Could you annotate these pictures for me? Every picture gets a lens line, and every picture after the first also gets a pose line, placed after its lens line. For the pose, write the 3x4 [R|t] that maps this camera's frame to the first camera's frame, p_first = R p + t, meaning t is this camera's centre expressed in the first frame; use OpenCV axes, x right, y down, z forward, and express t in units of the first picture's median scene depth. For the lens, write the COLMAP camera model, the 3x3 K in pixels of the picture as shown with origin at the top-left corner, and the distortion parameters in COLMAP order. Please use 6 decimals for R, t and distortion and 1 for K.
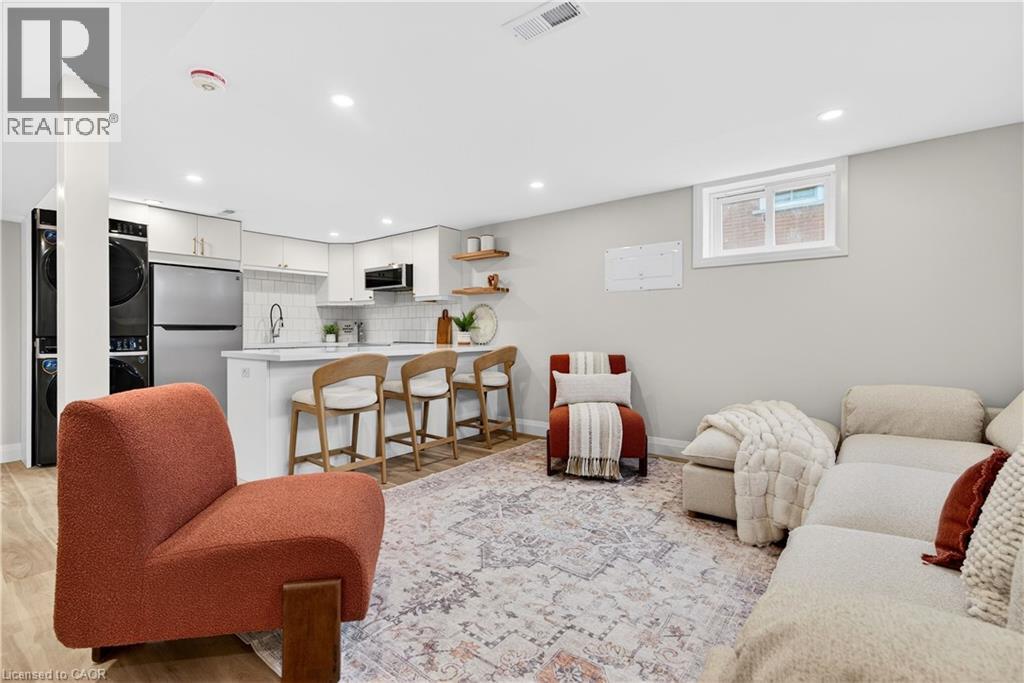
lens RADIAL K [[458.4, 0, 517.9], [0, 458.4, 335.7], [0, 0, 1]] dist [0.000820, -0.000176]
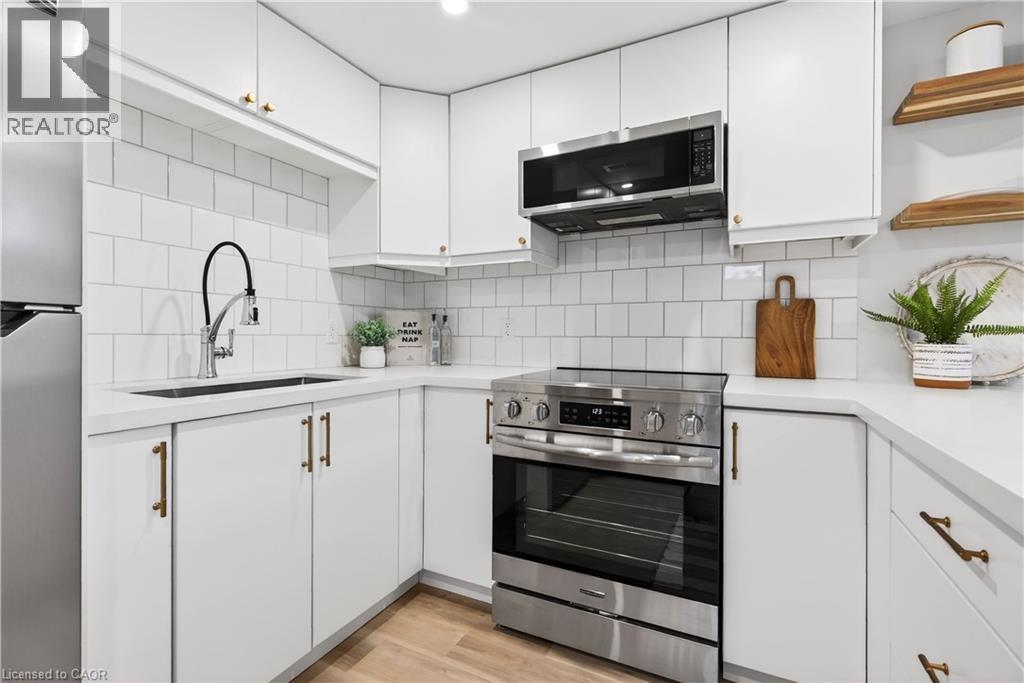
lens RADIAL K [[458.4, 0, 517.9], [0, 458.4, 335.7], [0, 0, 1]] dist [0.000820, -0.000176]
pose [[0.980105, 0.004114, 0.198437, -0.411655], [-0.001807, 0.999929, -0.011803, -0.008318], [-0.198471, 0.011210, 0.980043, 0.695360]]
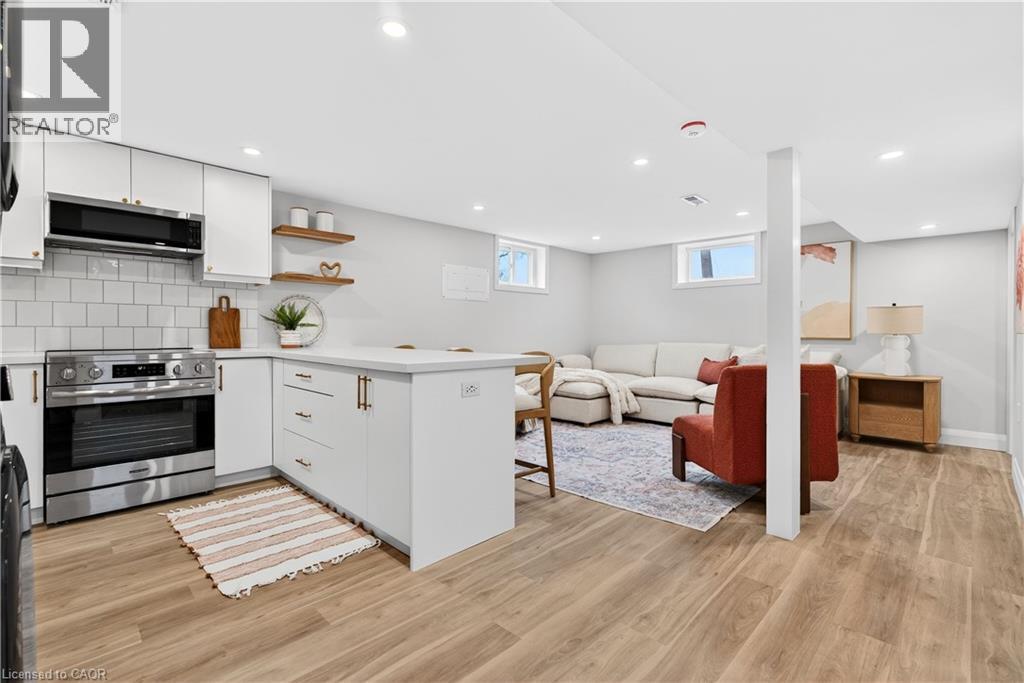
lens RADIAL K [[458.4, 0, 517.9], [0, 458.4, 335.7], [0, 0, 1]] dist [0.000820, -0.000176]
pose [[0.117311, -0.008533, 0.993059, -0.742029], [0.005872, 0.999952, 0.007899, -0.002840], [-0.993078, 0.004905, 0.117356, 0.500455]]
